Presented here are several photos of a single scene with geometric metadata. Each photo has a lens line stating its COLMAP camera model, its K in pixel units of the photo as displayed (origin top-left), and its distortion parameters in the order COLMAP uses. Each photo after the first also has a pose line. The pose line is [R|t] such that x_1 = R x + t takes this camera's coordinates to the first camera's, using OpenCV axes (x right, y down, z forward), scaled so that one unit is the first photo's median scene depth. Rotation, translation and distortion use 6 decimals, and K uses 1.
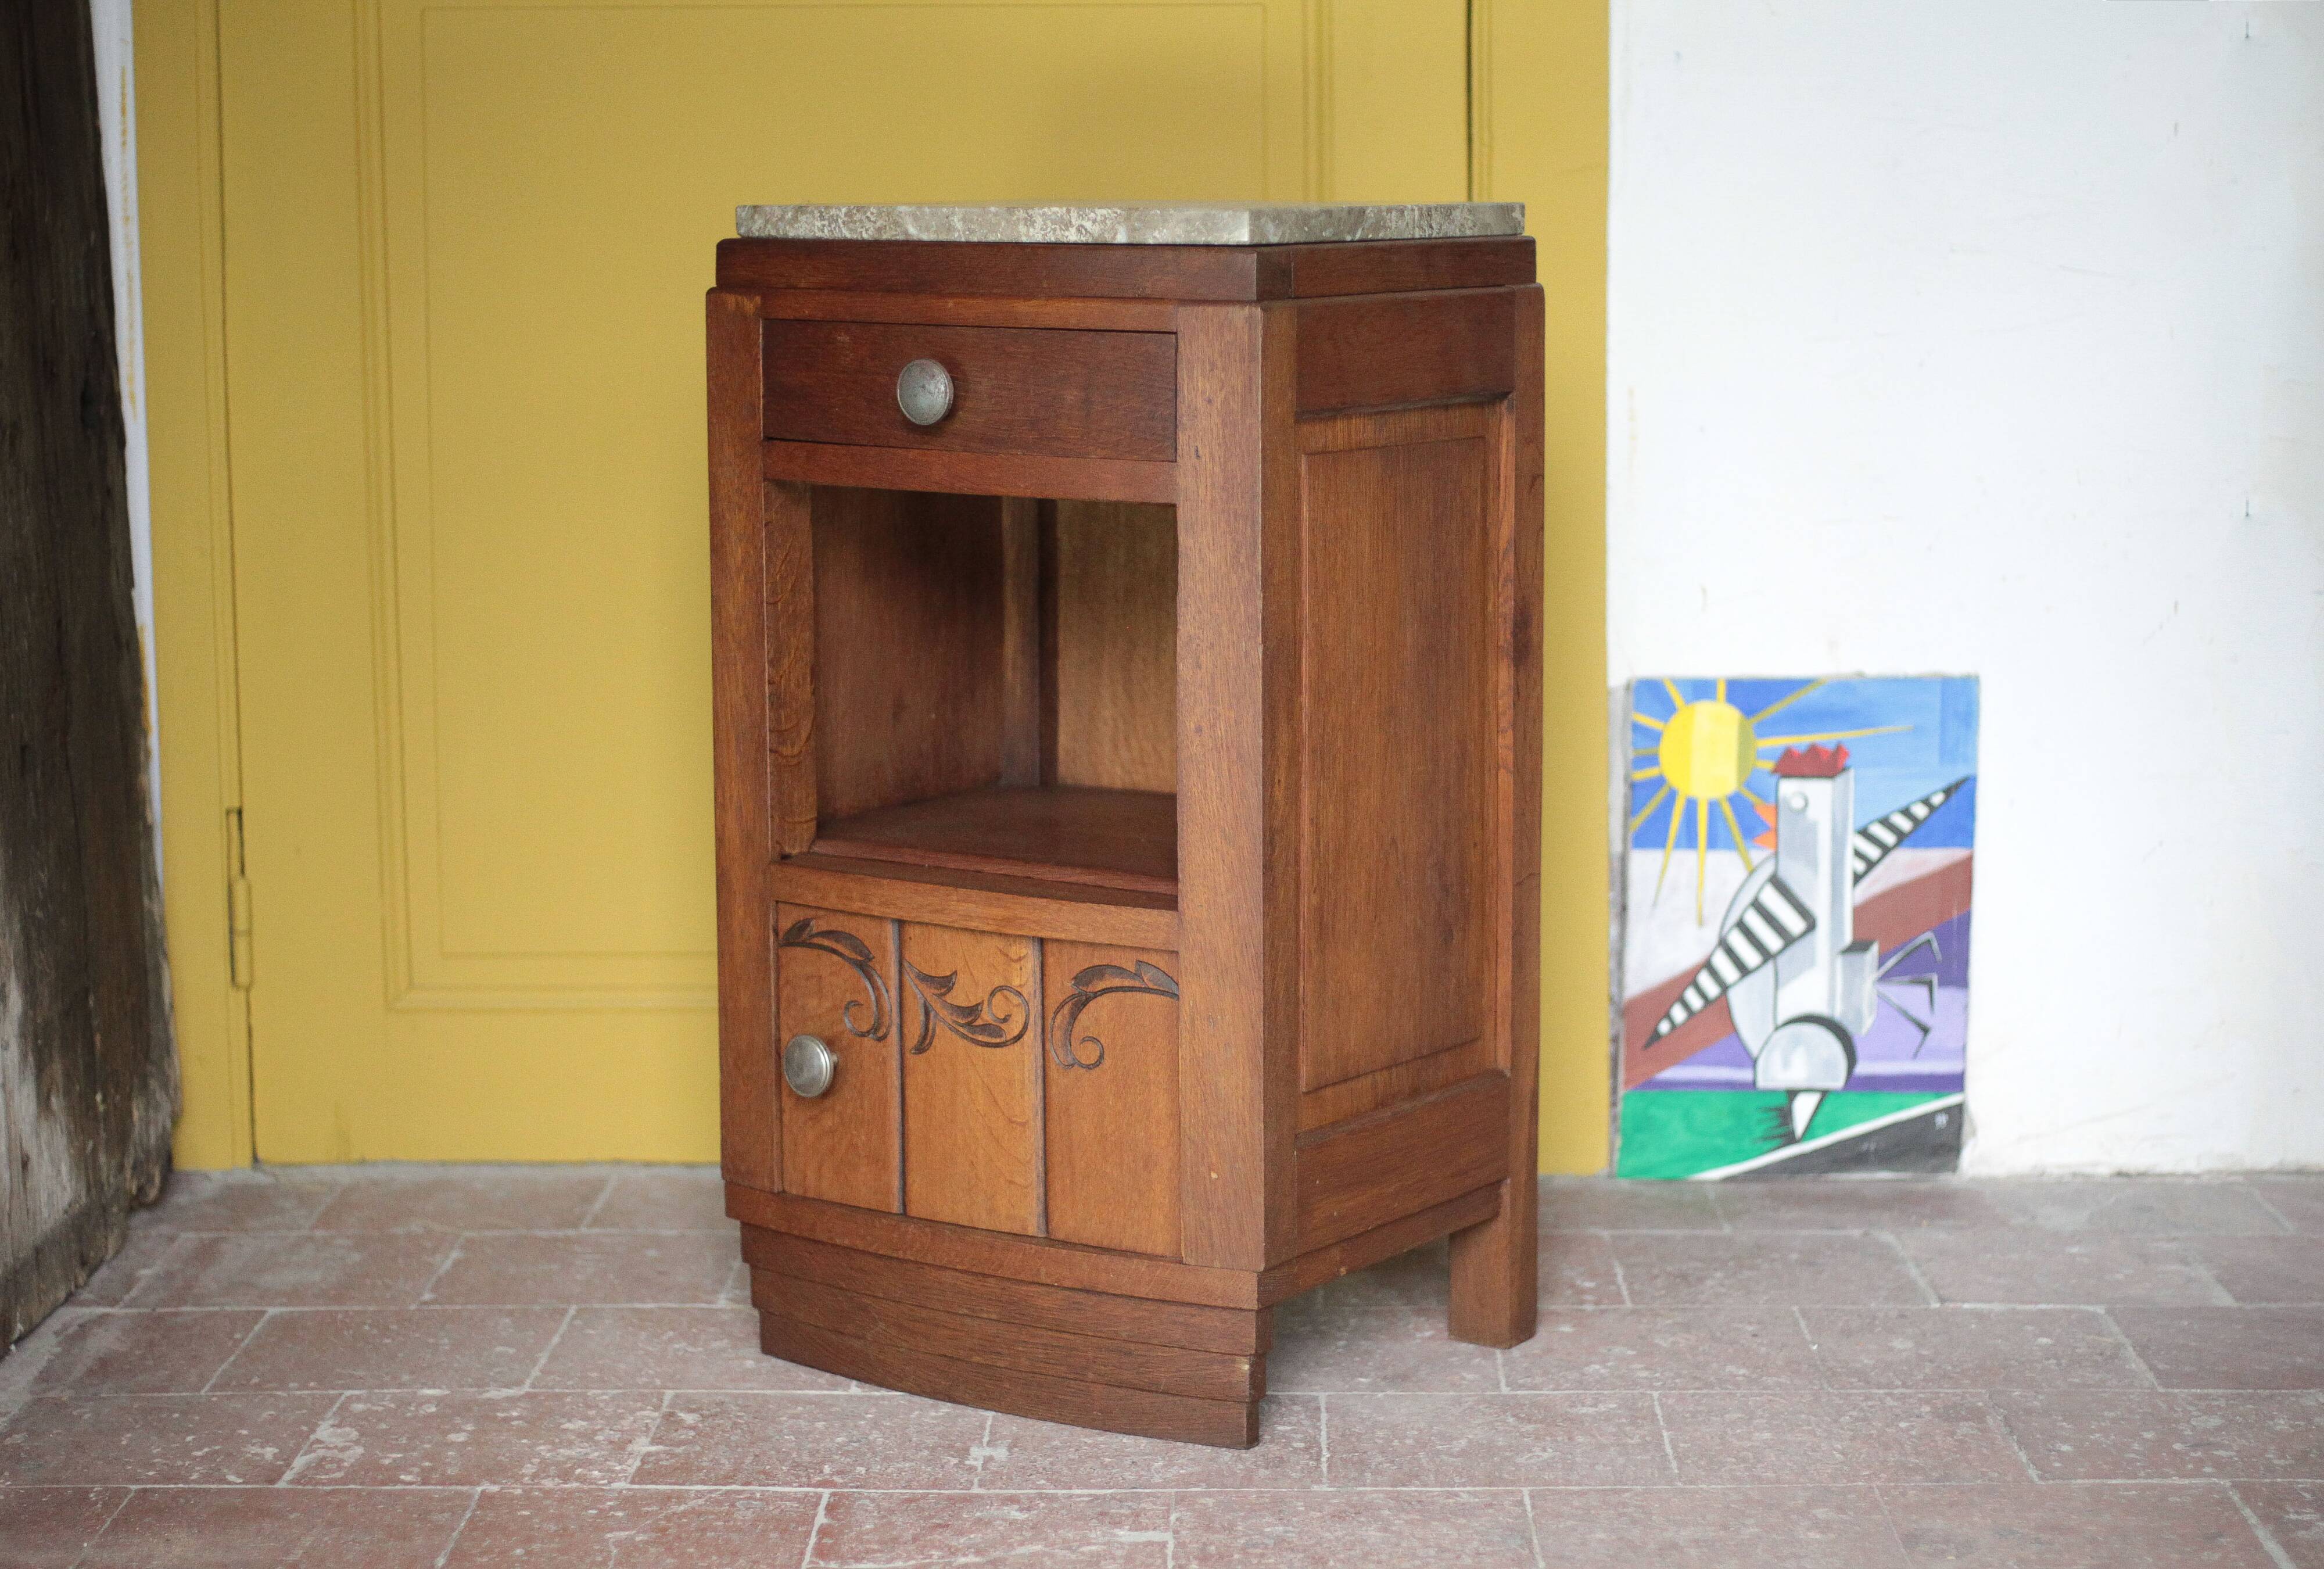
lens RADIAL K [[4462.9, 0, 1101.1], [0, 4462.9, 977.7], [0, 0, 1]] dist [-0.073401, 0.000000]
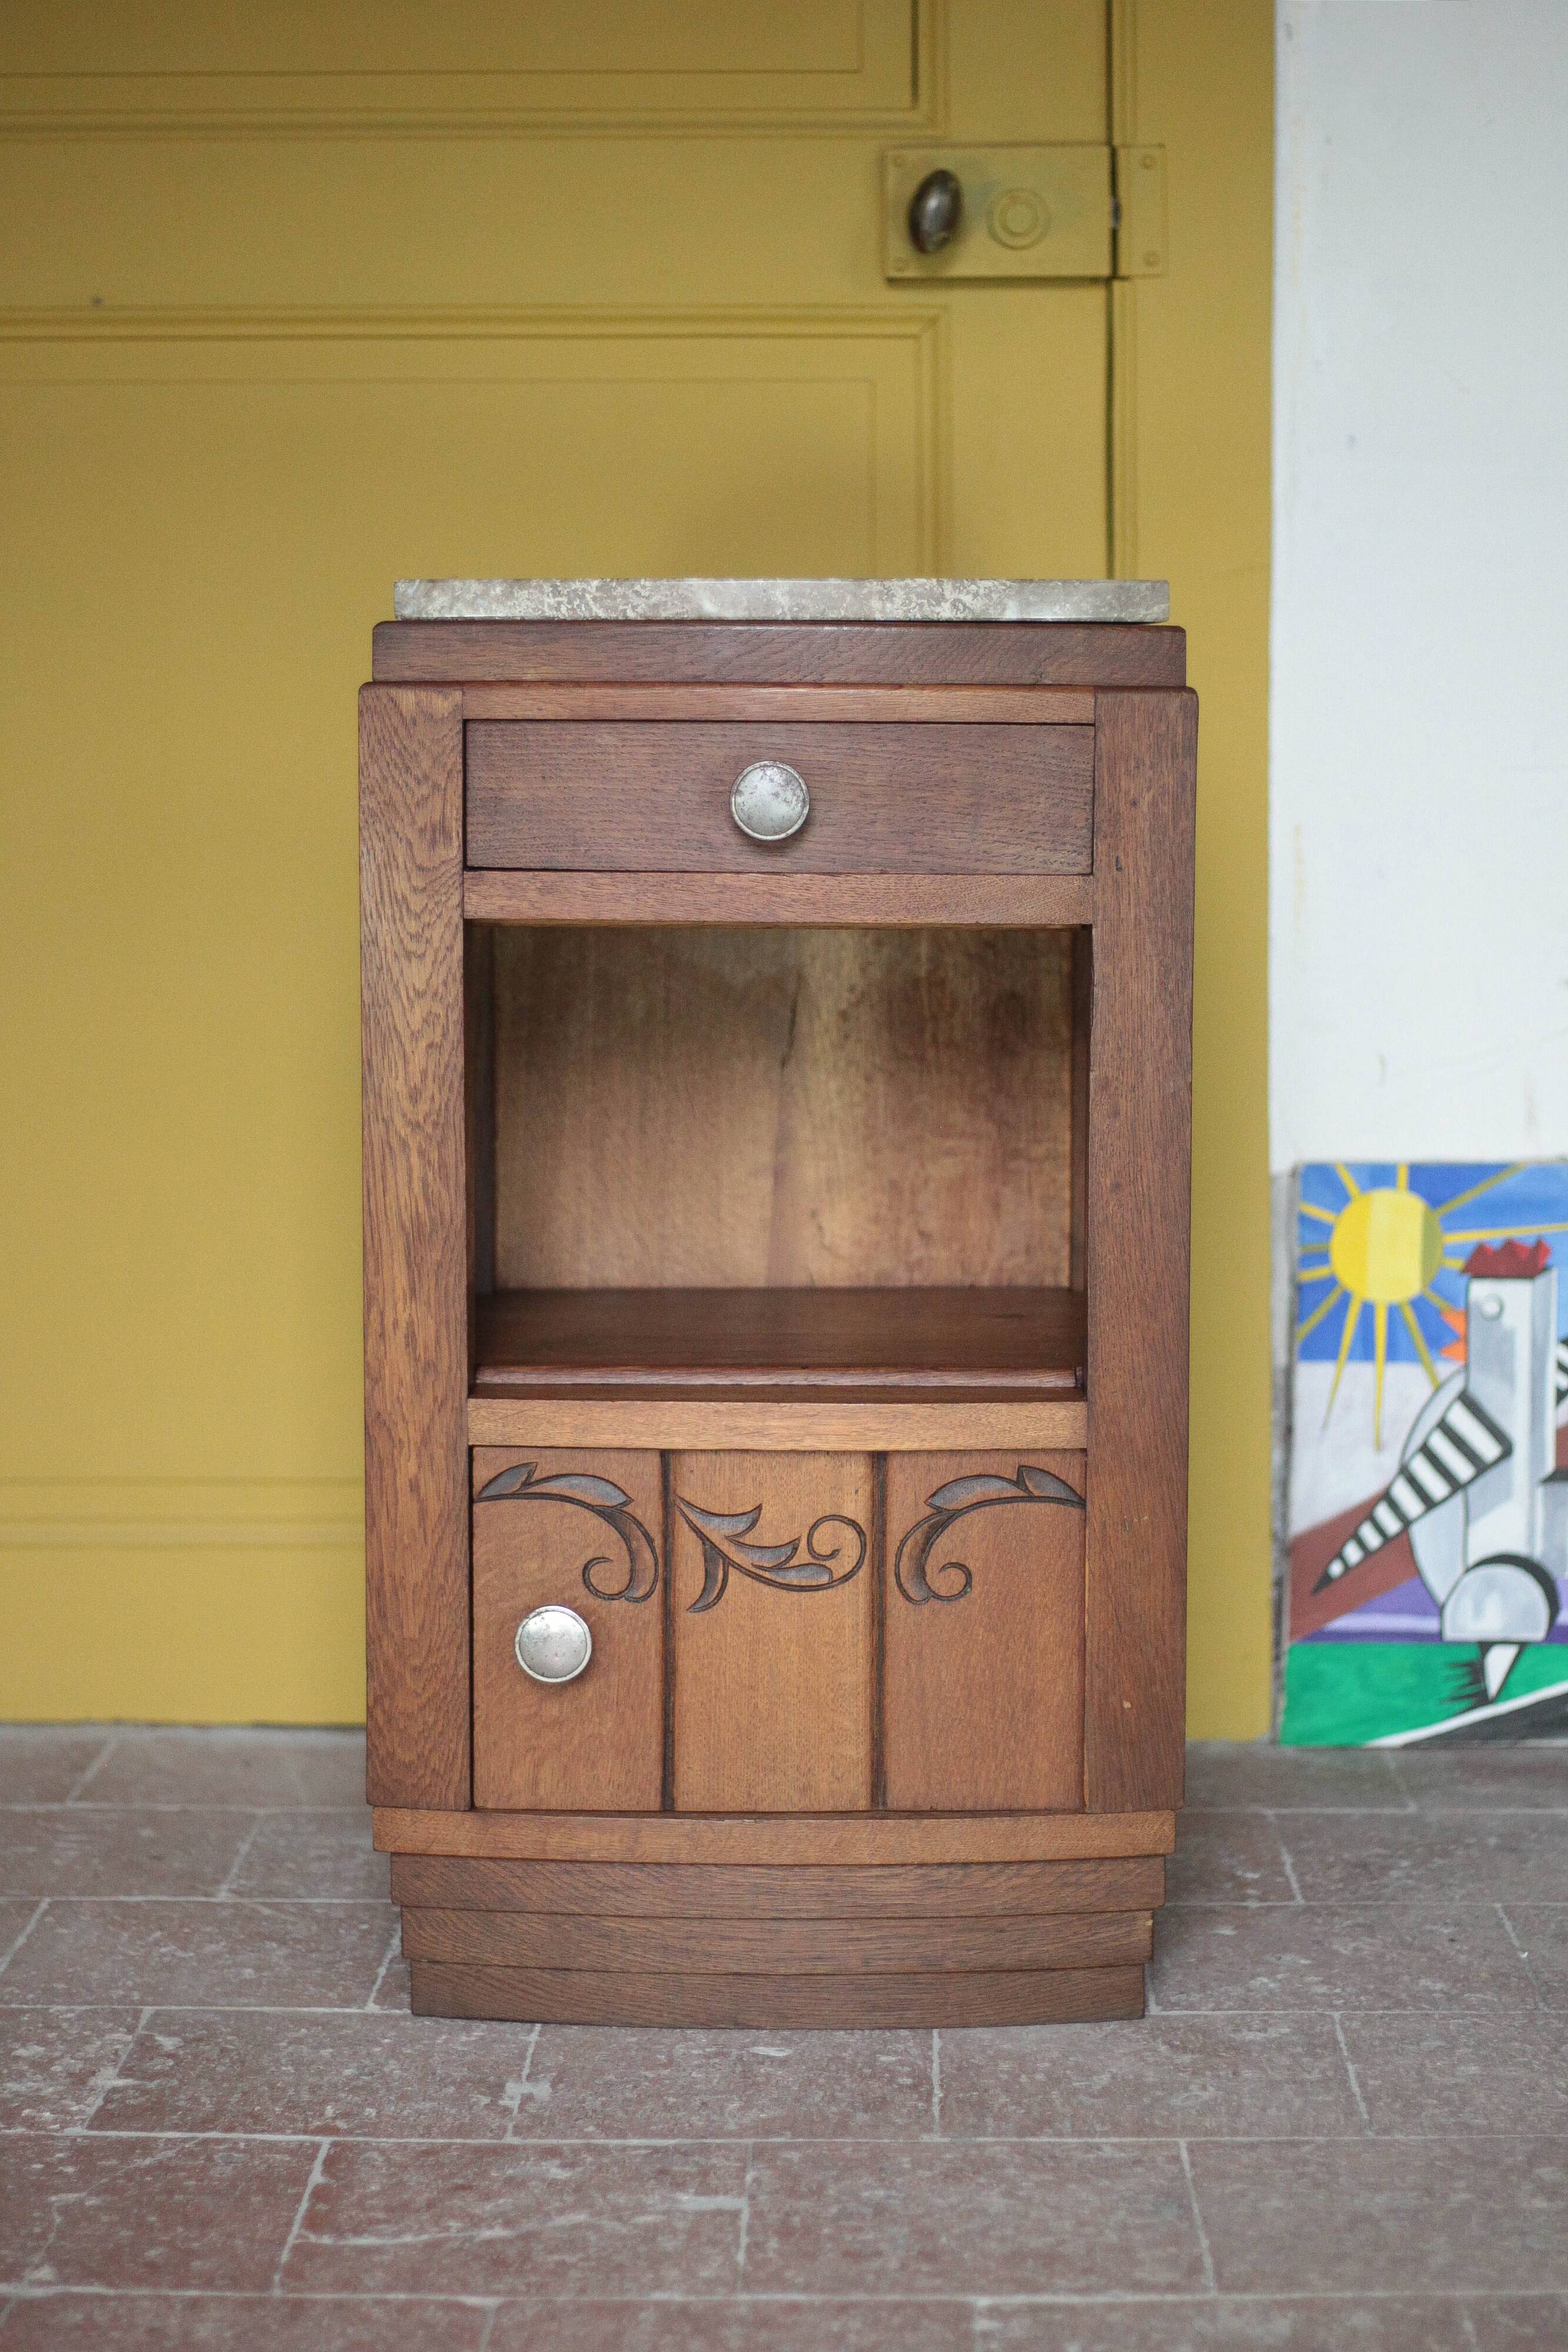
lens RADIAL K [[4431.6, 0, 734.2], [0, 4431.6, 1379.7], [0, 0, 1]] dist [-0.085693, 0.000000]
pose [[0.999996, 0.002627, 0.001308, 0.010945], [-0.002590, 0.999624, -0.027291, -0.002048], [-0.001379, 0.027288, 0.999627, 0.174841]]
